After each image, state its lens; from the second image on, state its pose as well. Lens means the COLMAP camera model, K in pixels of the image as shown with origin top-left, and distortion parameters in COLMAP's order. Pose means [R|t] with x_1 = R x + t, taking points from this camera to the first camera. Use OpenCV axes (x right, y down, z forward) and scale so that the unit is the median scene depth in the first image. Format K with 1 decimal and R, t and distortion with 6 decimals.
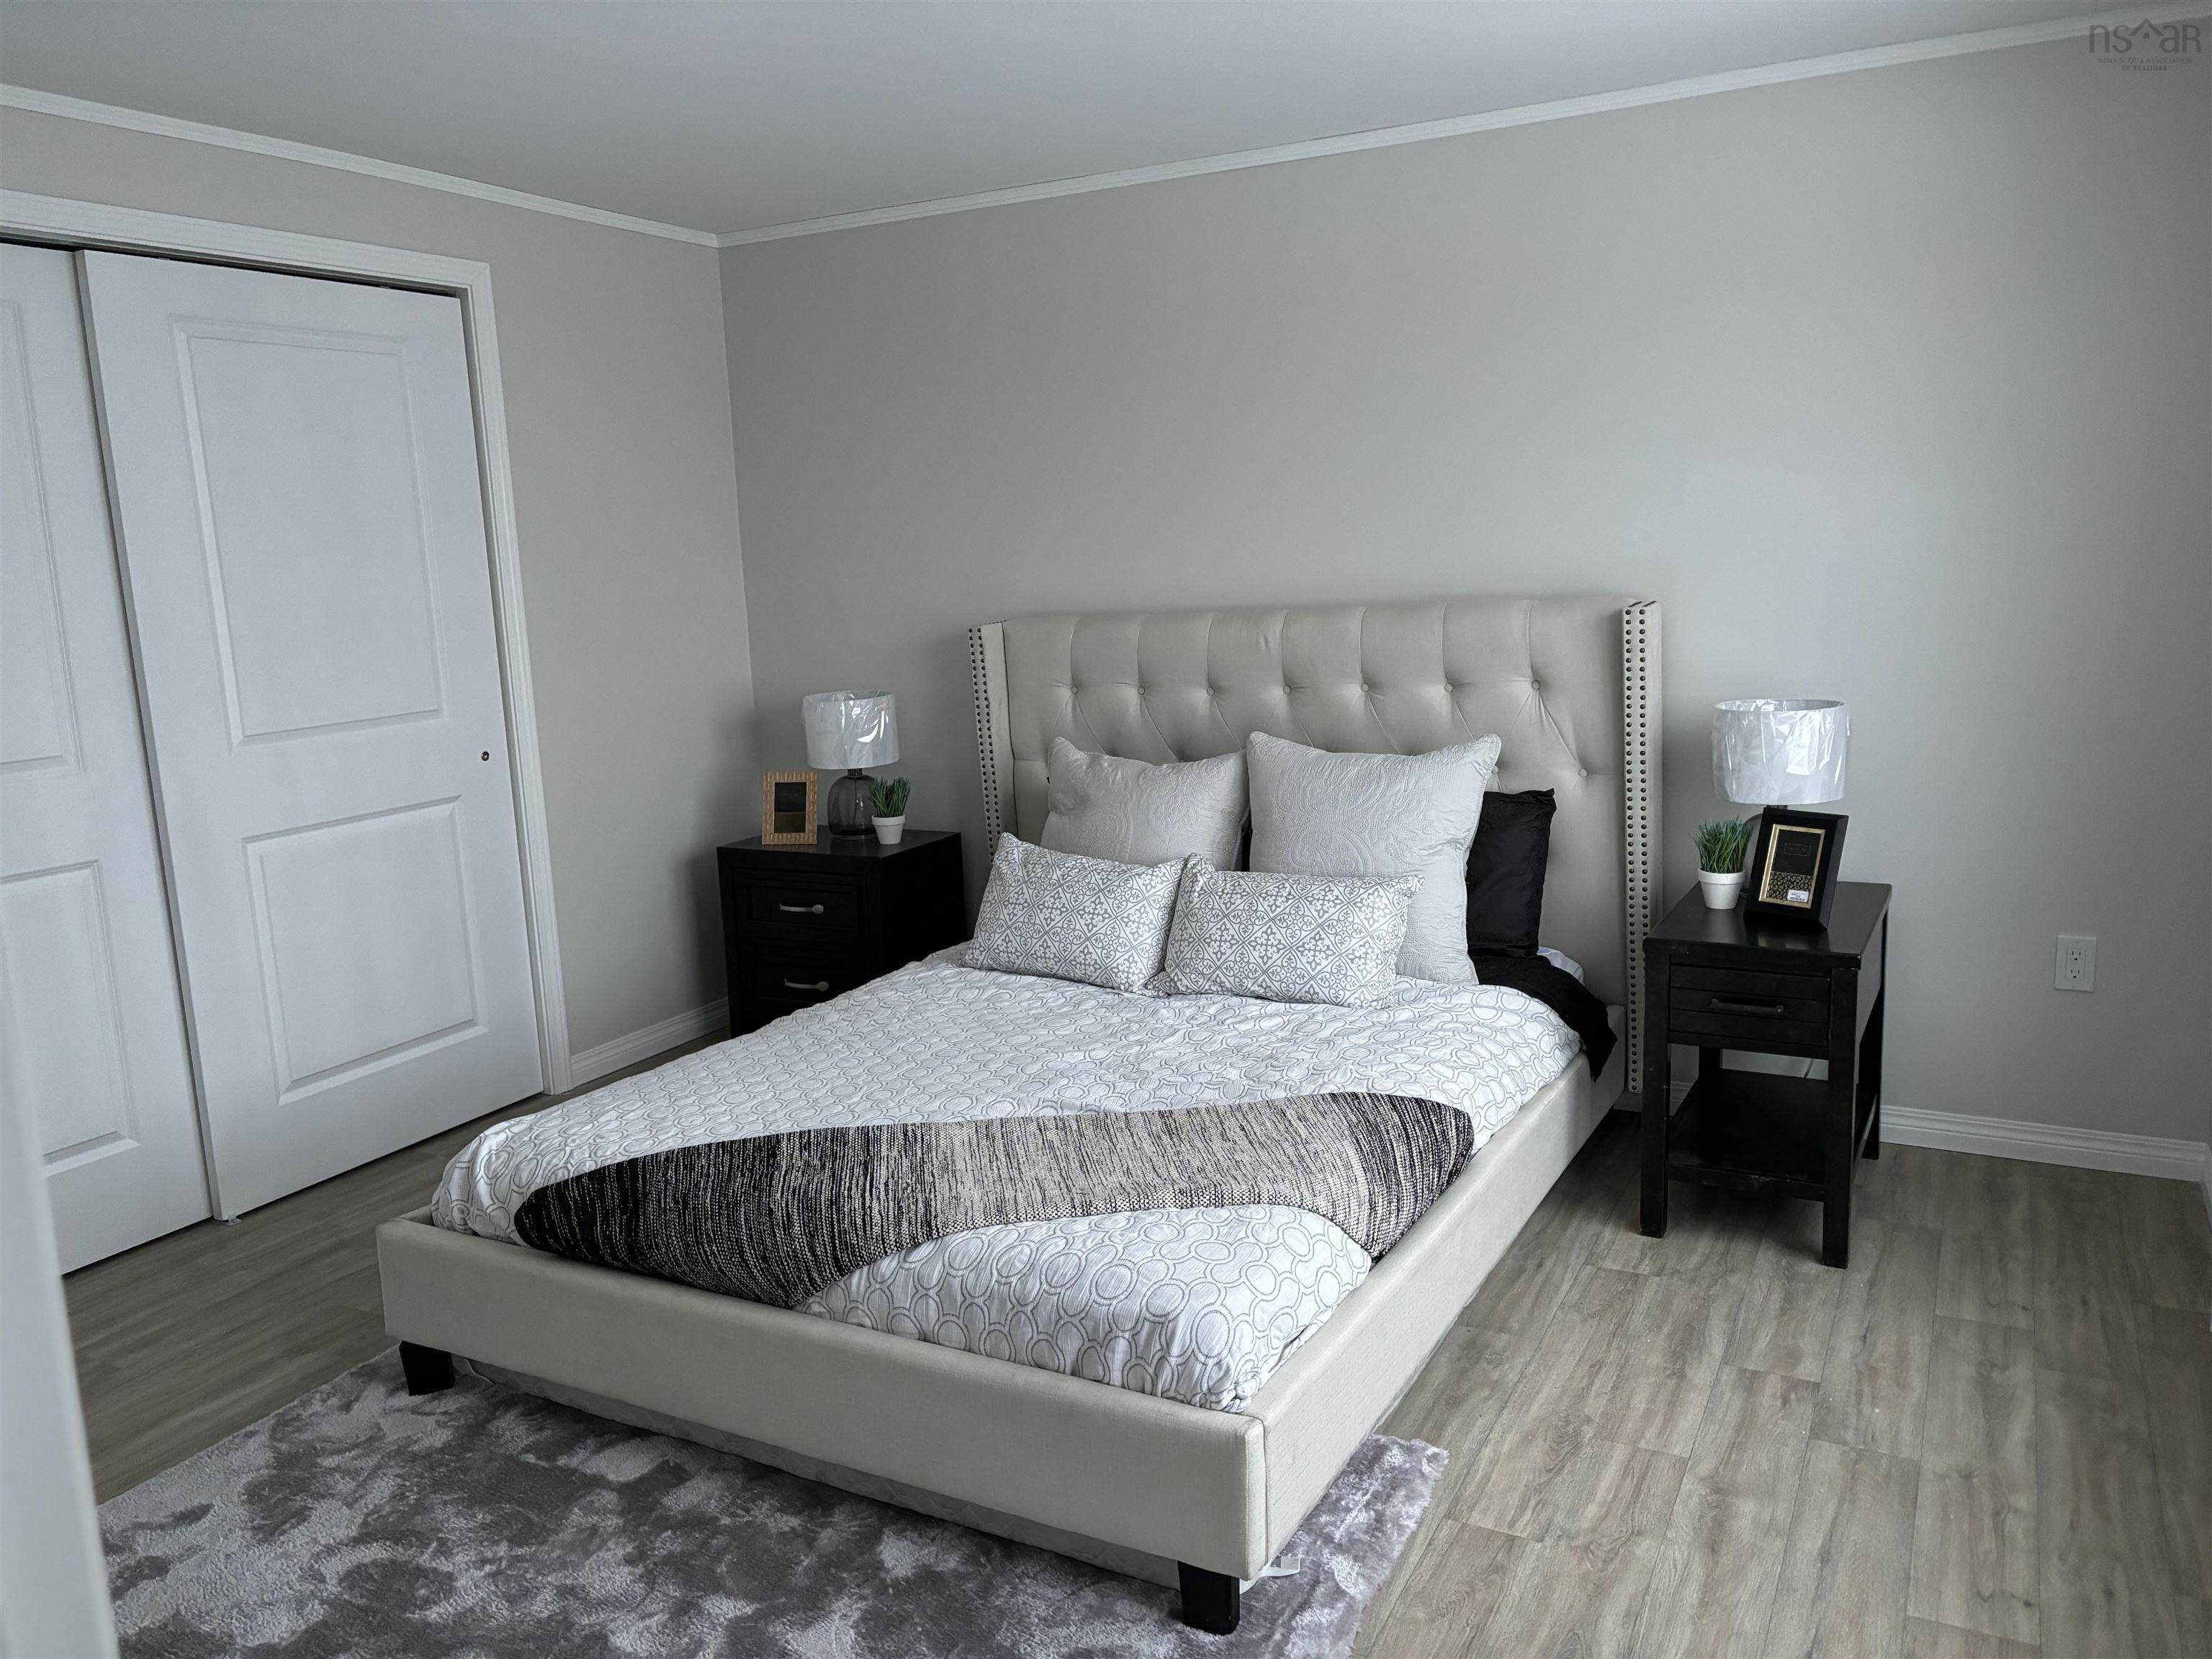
lens RADIAL K [[1644.9, 0, 1104.9], [0, 1644.9, 816.3], [0, 0, 1]] dist [0.042558, -0.038529]
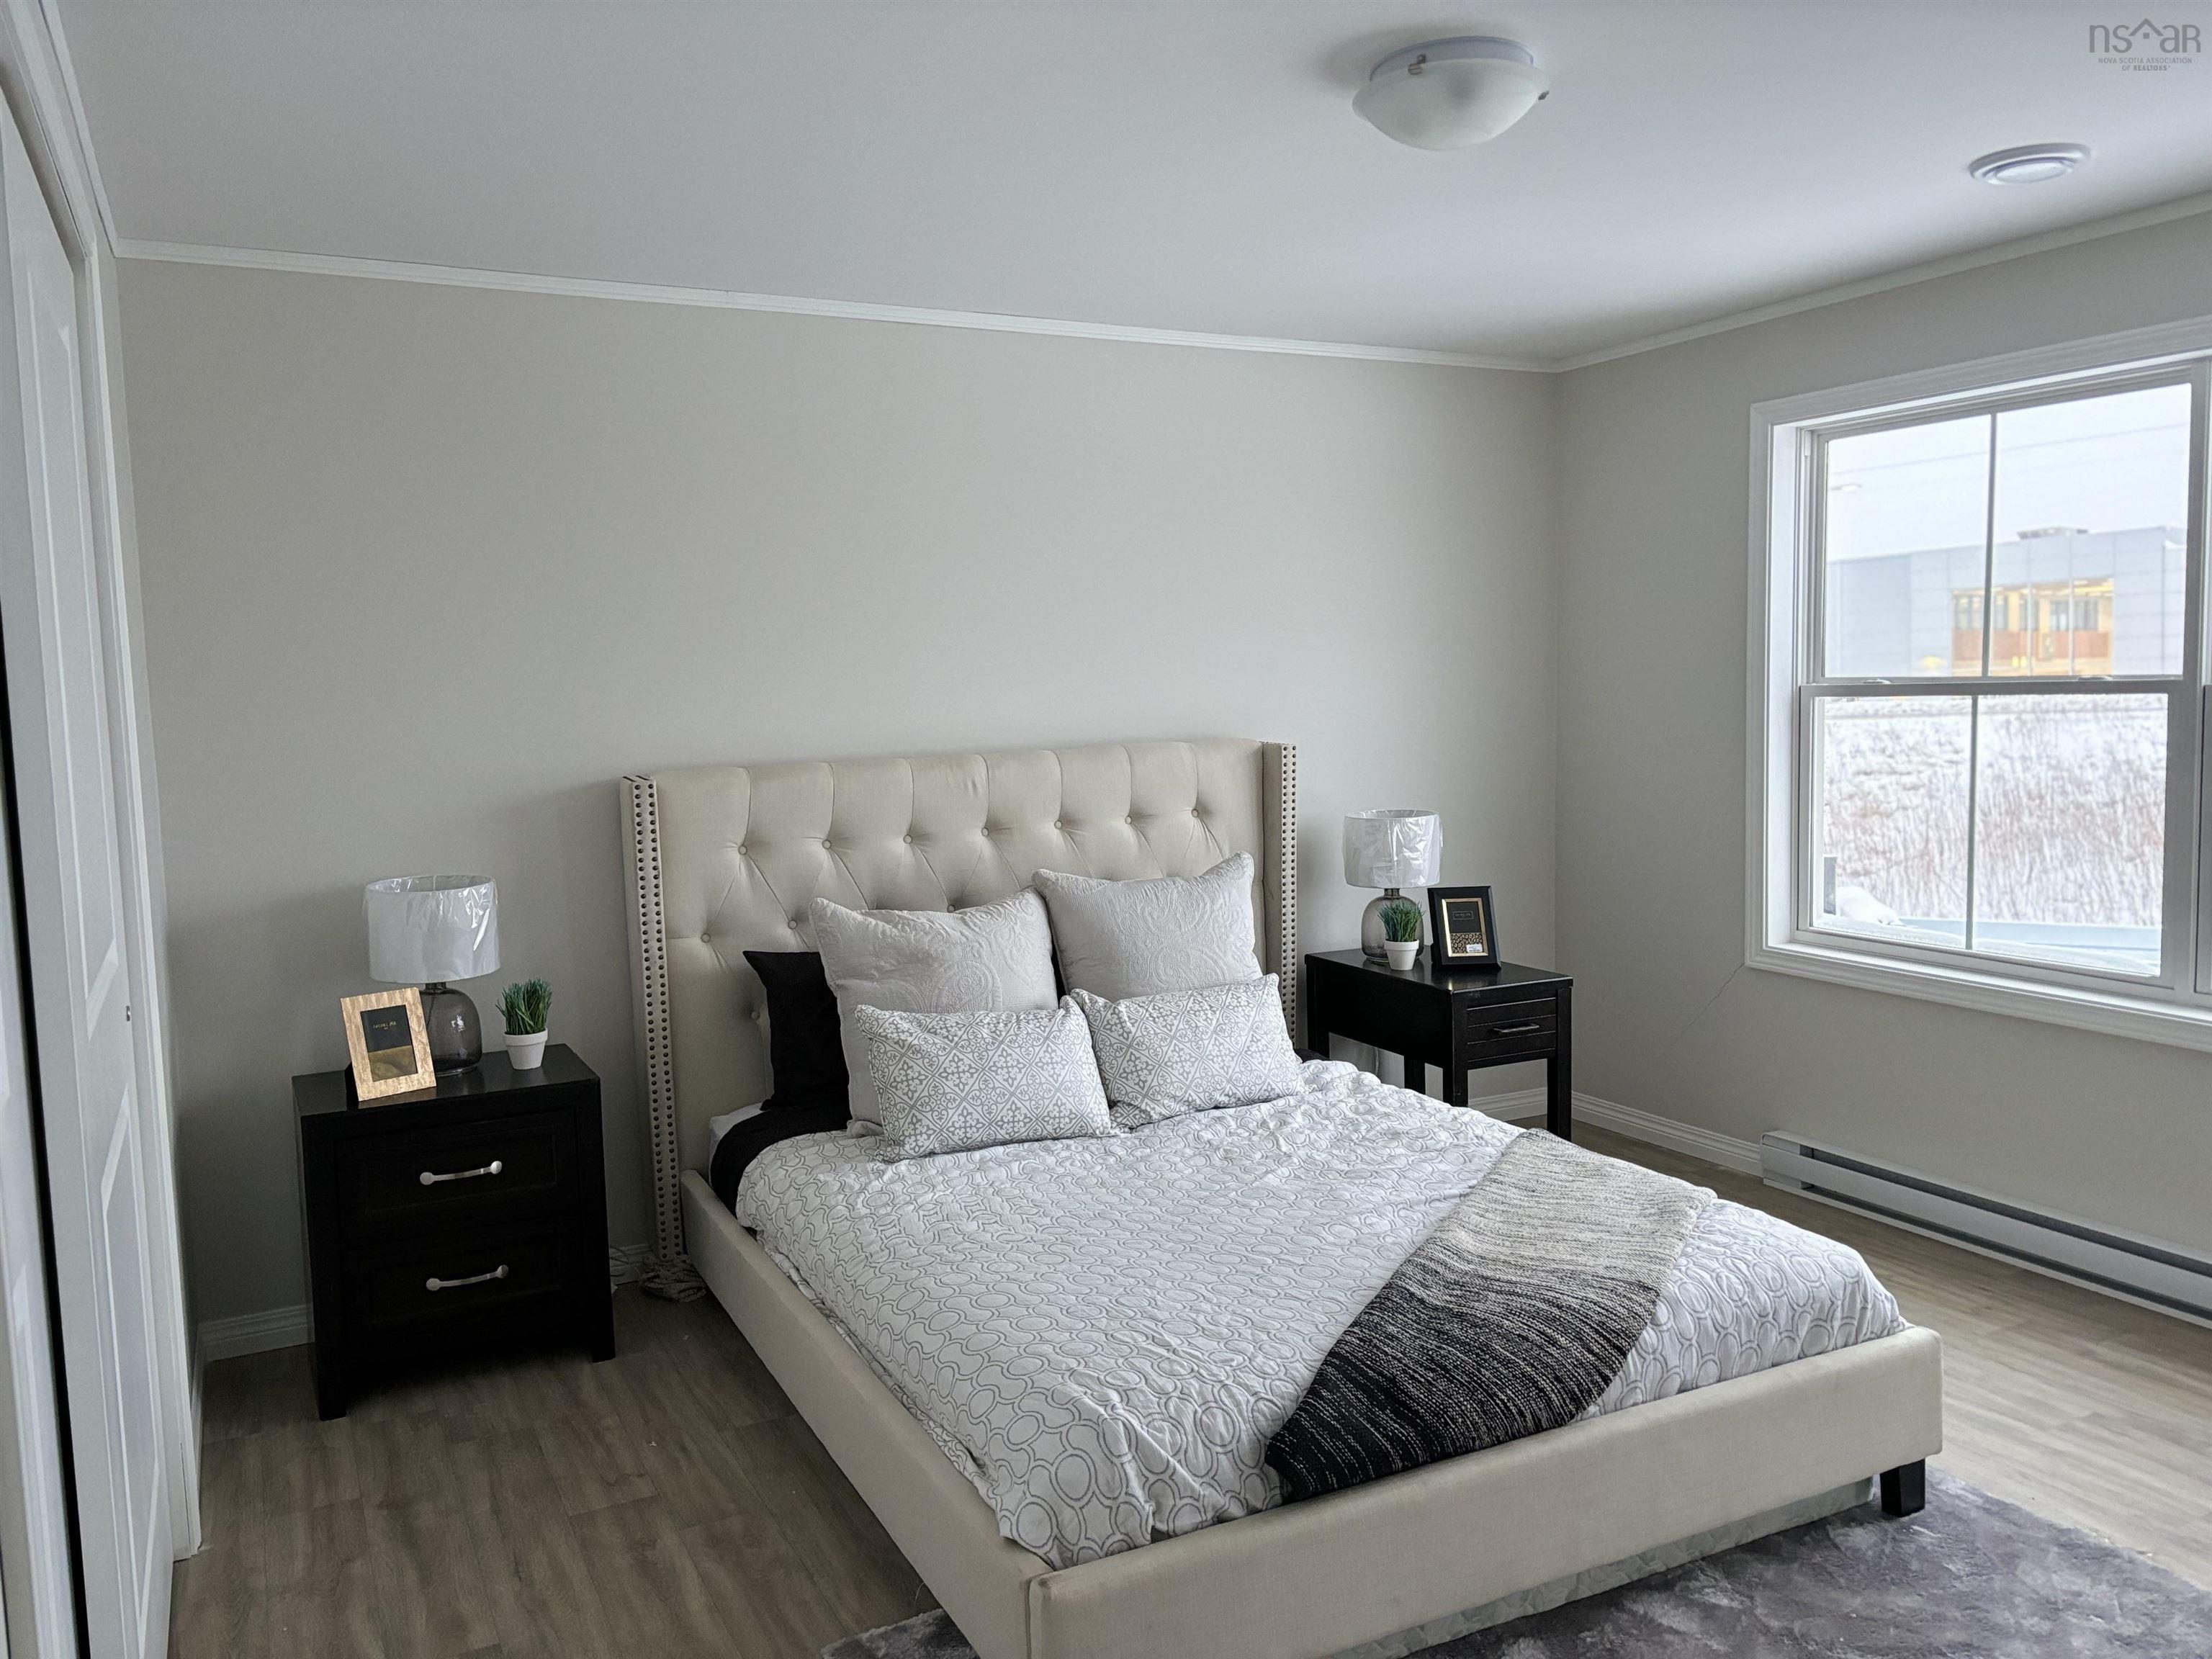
lens RADIAL K [[1644.9, 0, 1118.1], [0, 1644.9, 817.2], [0, 0, 1]] dist [0.042558, -0.038529]
pose [[0.576673, -0.044041, 0.815787, -0.810195], [0.137351, 0.989559, -0.043670, -0.037937], [-0.805347, 0.137232, 0.576701, 0.427568]]
